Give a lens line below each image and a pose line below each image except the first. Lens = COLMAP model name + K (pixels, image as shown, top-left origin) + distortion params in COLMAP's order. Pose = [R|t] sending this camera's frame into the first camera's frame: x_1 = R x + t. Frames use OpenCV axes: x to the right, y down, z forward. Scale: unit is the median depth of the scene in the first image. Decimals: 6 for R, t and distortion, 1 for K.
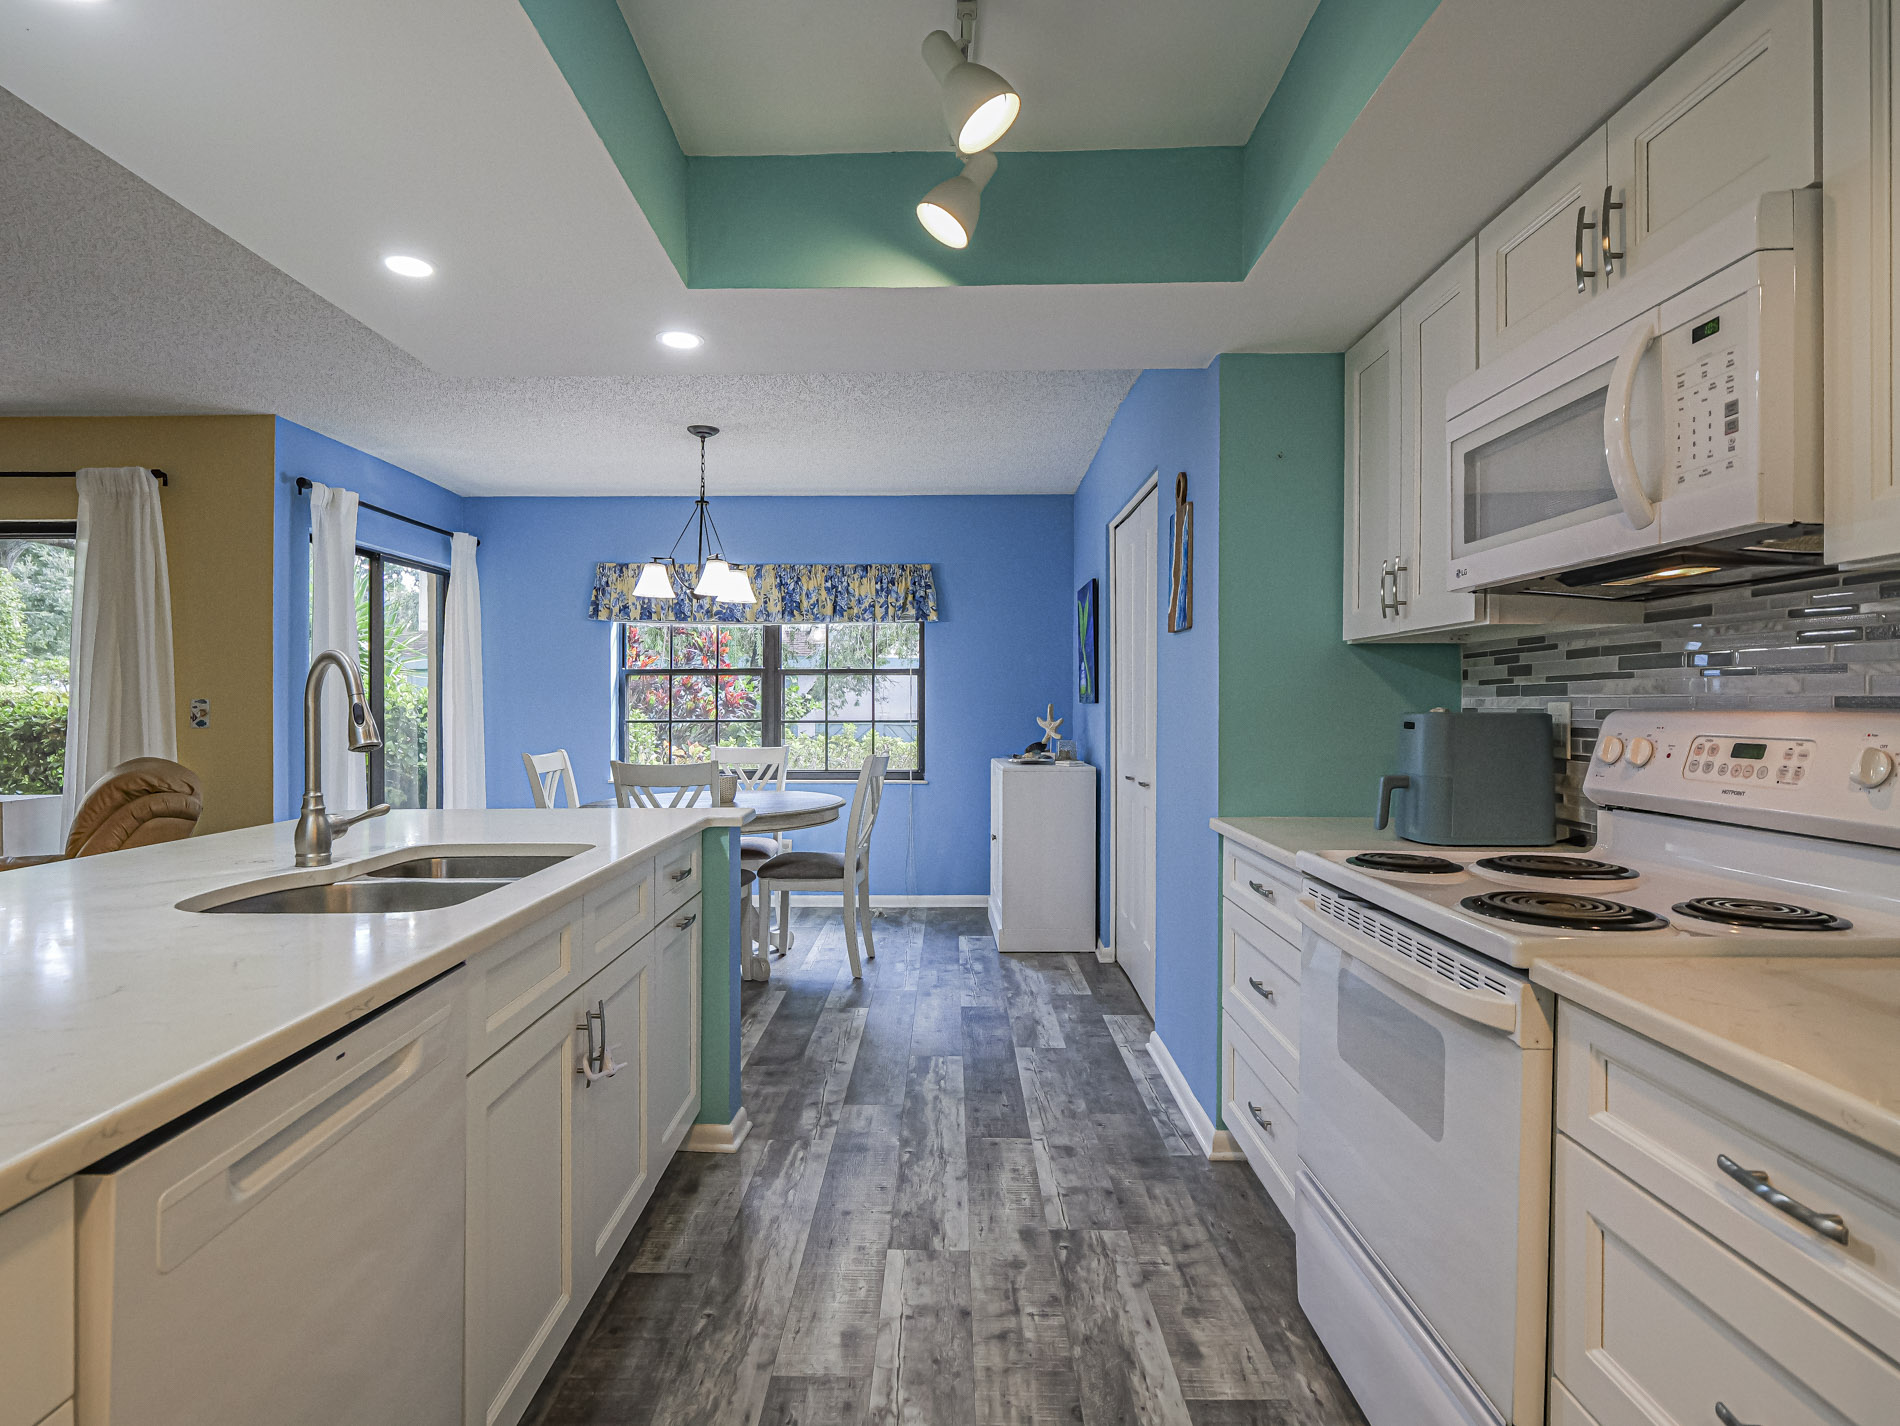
lens RADIAL K [[1023.1, 0, 951.6], [0, 1023.1, 710.0], [0, 0, 1]] dist [-0.001651, -0.000332]
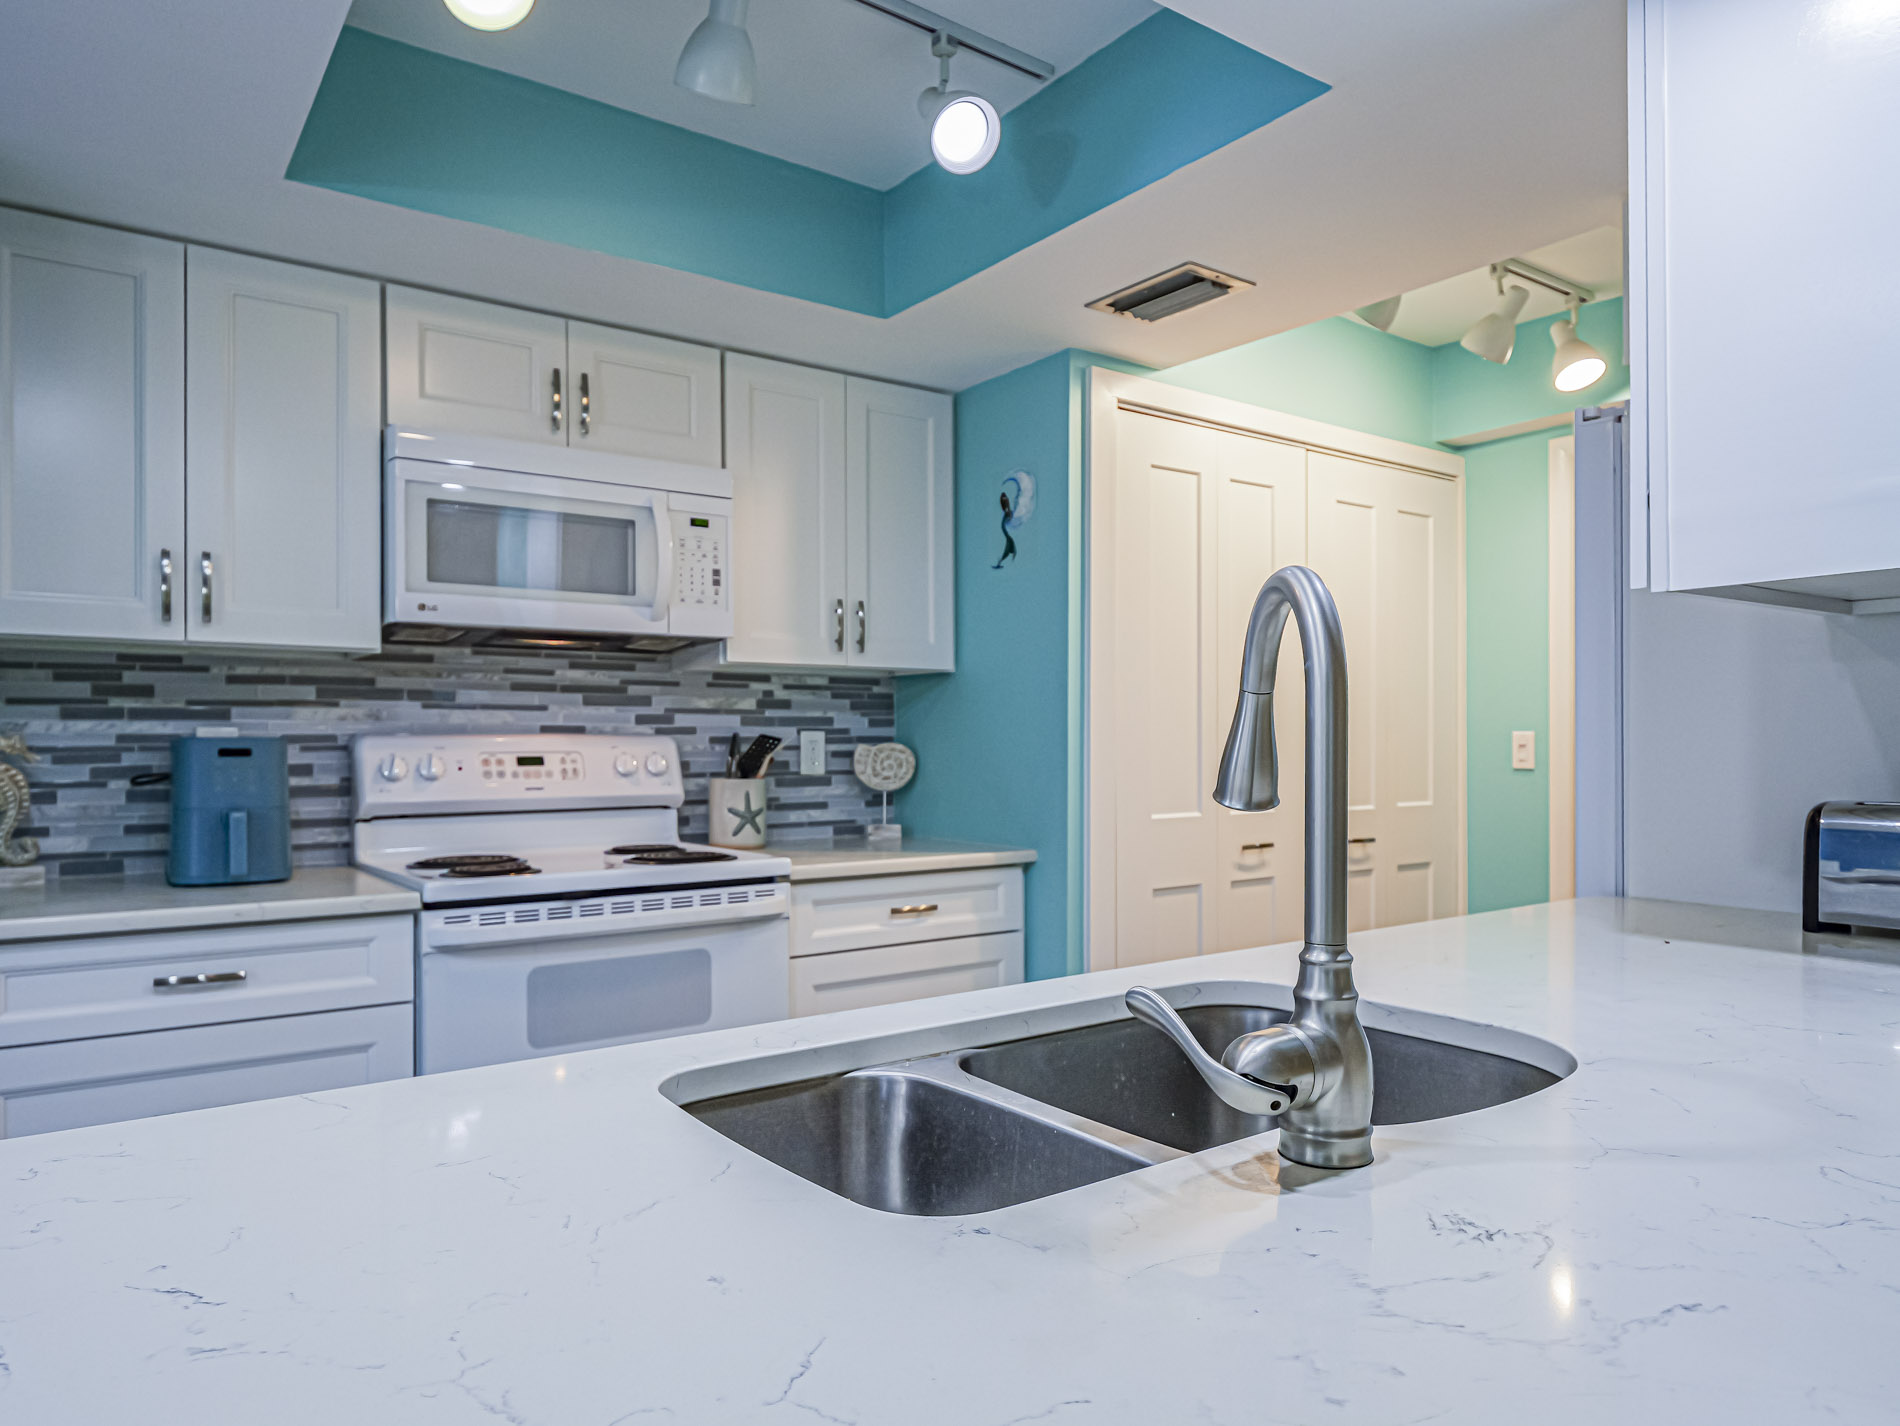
lens RADIAL K [[1234.6, 0, 951.2], [0, 1234.6, 730.0], [0, 0, 1]] dist [0.006793, 0.000764]
pose [[-0.588087, 0.007191, 0.808765, -0.603761], [0.007711, 0.999965, -0.003284, 0.003153], [-0.808761, 0.004305, -0.588122, 0.898524]]
